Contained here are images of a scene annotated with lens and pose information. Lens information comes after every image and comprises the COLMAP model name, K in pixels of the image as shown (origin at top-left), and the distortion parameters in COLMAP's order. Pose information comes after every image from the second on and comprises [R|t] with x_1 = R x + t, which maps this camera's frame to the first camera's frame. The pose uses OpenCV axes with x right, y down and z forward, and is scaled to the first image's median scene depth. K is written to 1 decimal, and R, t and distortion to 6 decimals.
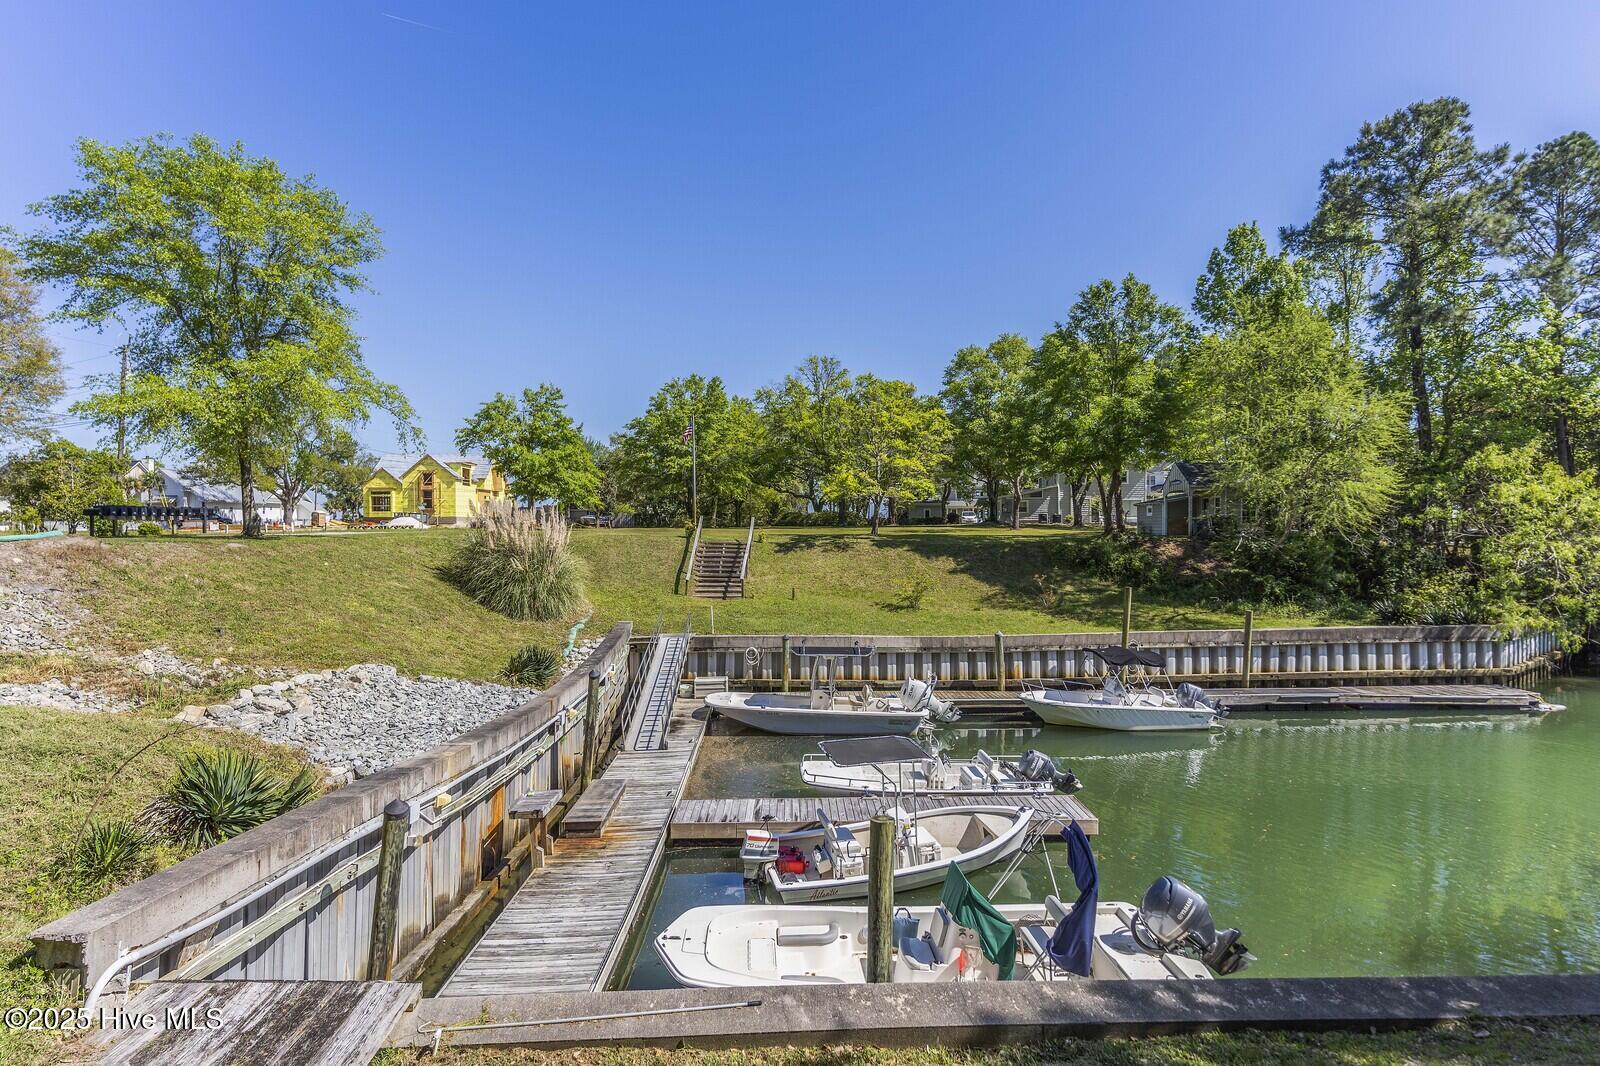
lens RADIAL K [[813.6, 0, 799.6], [0, 813.6, 532.7], [0, 0, 1]] dist [0.000227, 0.000818]
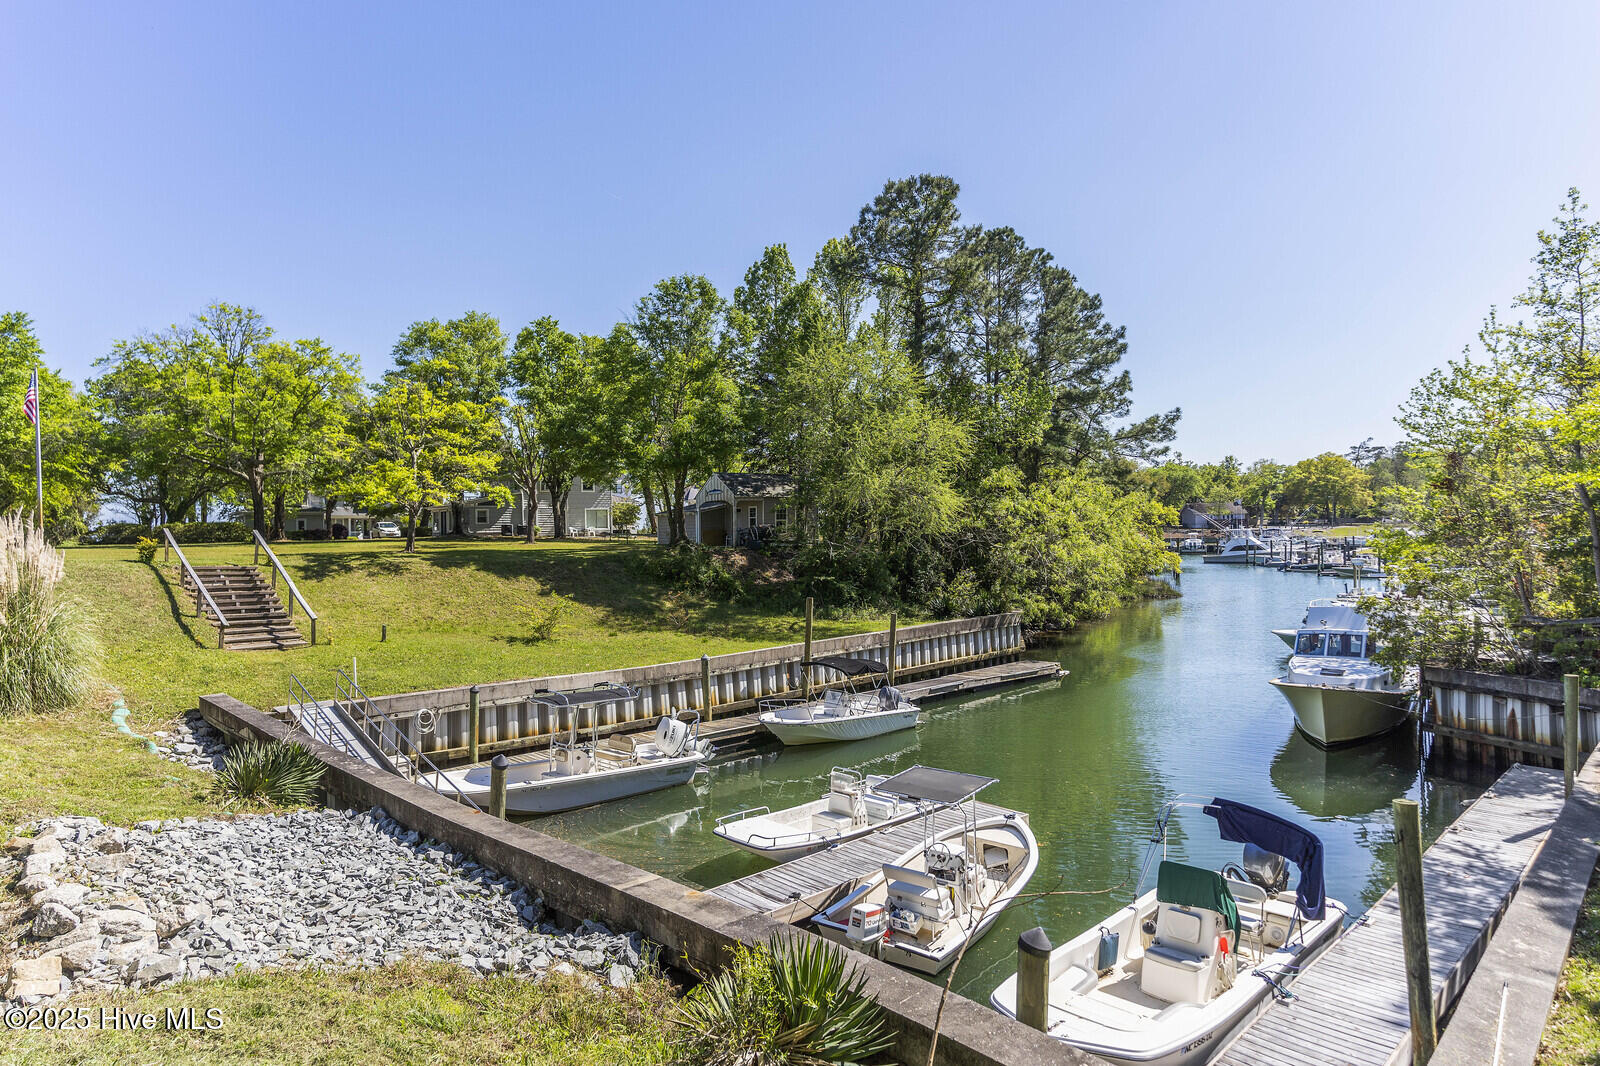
lens RADIAL K [[930.9, 0, 798.9], [0, 930.9, 531.8], [0, 0, 1]] dist [-0.009365, 0.000193]
pose [[0.751948, -0.007148, 0.659184, -0.279260], [0.017739, 0.999799, -0.009393, -0.001883], [-0.658984, 0.018756, 0.751923, 0.126340]]
